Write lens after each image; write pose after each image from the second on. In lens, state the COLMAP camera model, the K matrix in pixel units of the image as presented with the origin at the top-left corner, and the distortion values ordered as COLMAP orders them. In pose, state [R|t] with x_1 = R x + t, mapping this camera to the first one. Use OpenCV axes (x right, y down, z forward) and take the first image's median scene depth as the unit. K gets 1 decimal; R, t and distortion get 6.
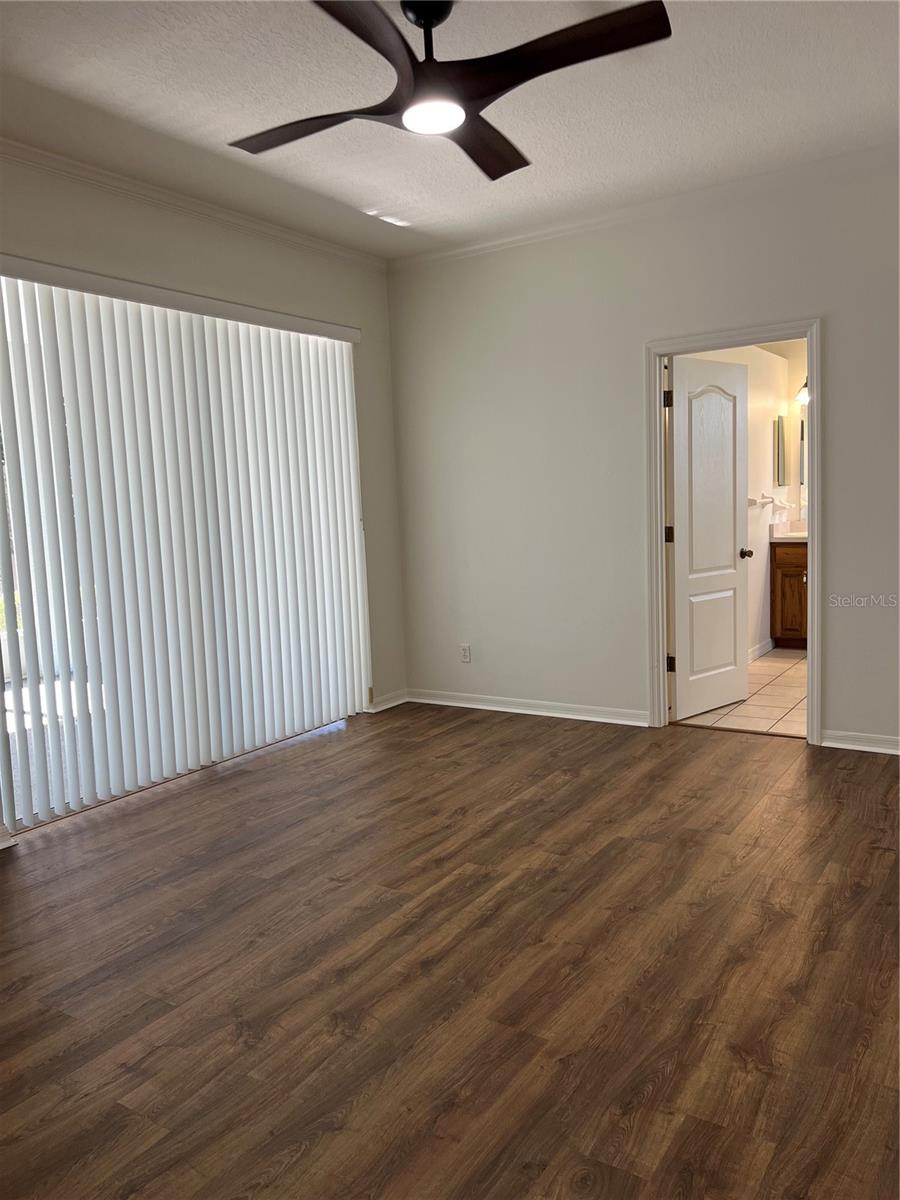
lens RADIAL K [[901.3, 0, 453.8], [0, 901.3, 595.4], [0, 0, 1]] dist [0.059410, -0.064868]
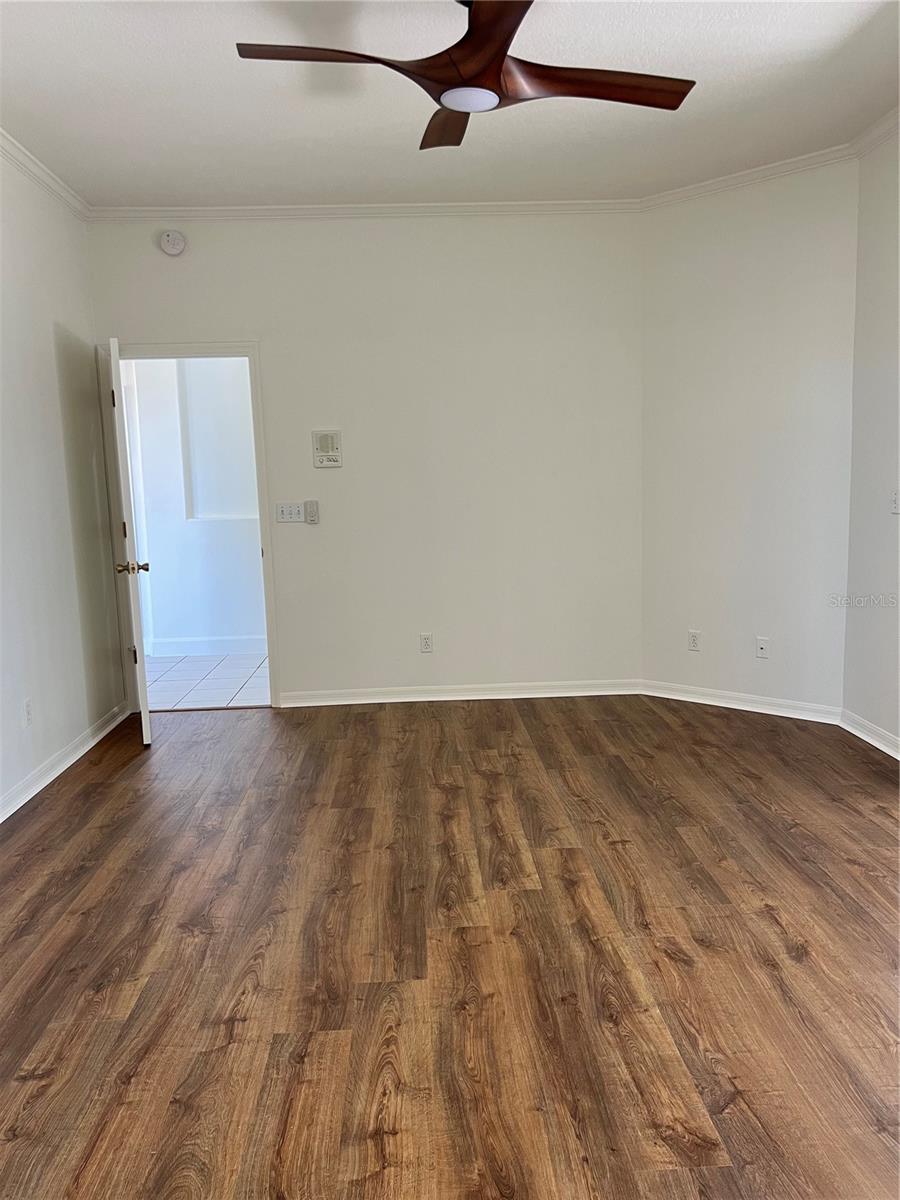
lens RADIAL K [[901.3, 0, 452.7], [0, 901.3, 596.6], [0, 0, 1]] dist [0.059410, -0.064868]
pose [[-0.807582, 0.138509, -0.573260, 0.548617], [-0.005767, 0.970128, 0.242523, -0.190840], [0.589727, 0.199163, -0.782659, 1.581643]]
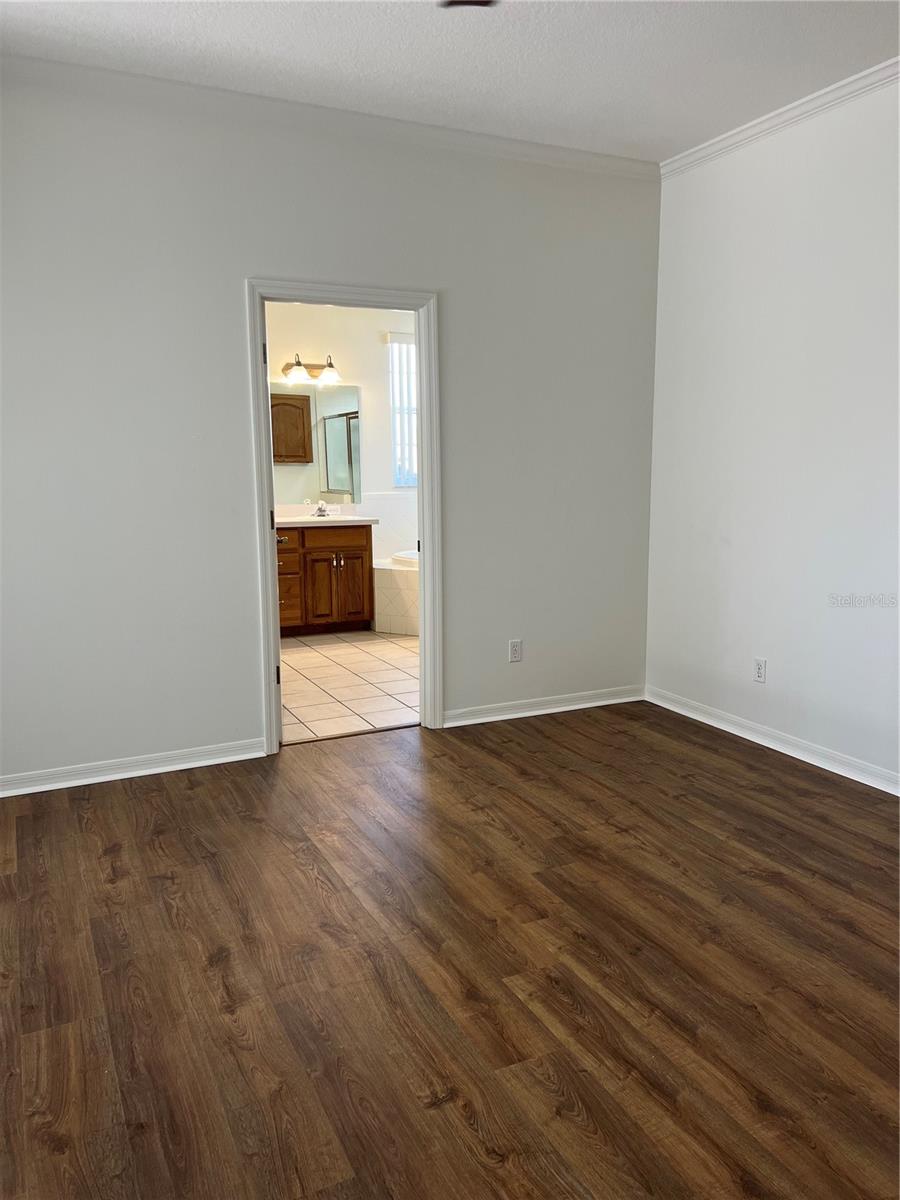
lens RADIAL K [[901.3, 0, 458.4], [0, 901.3, 603.7], [0, 0, 1]] dist [0.059410, -0.064868]
pose [[0.507870, -0.097323, 0.855918, -0.588363], [0.078499, 0.994692, 0.066524, -0.049742], [-0.857850, 0.033403, 0.512814, 0.653007]]
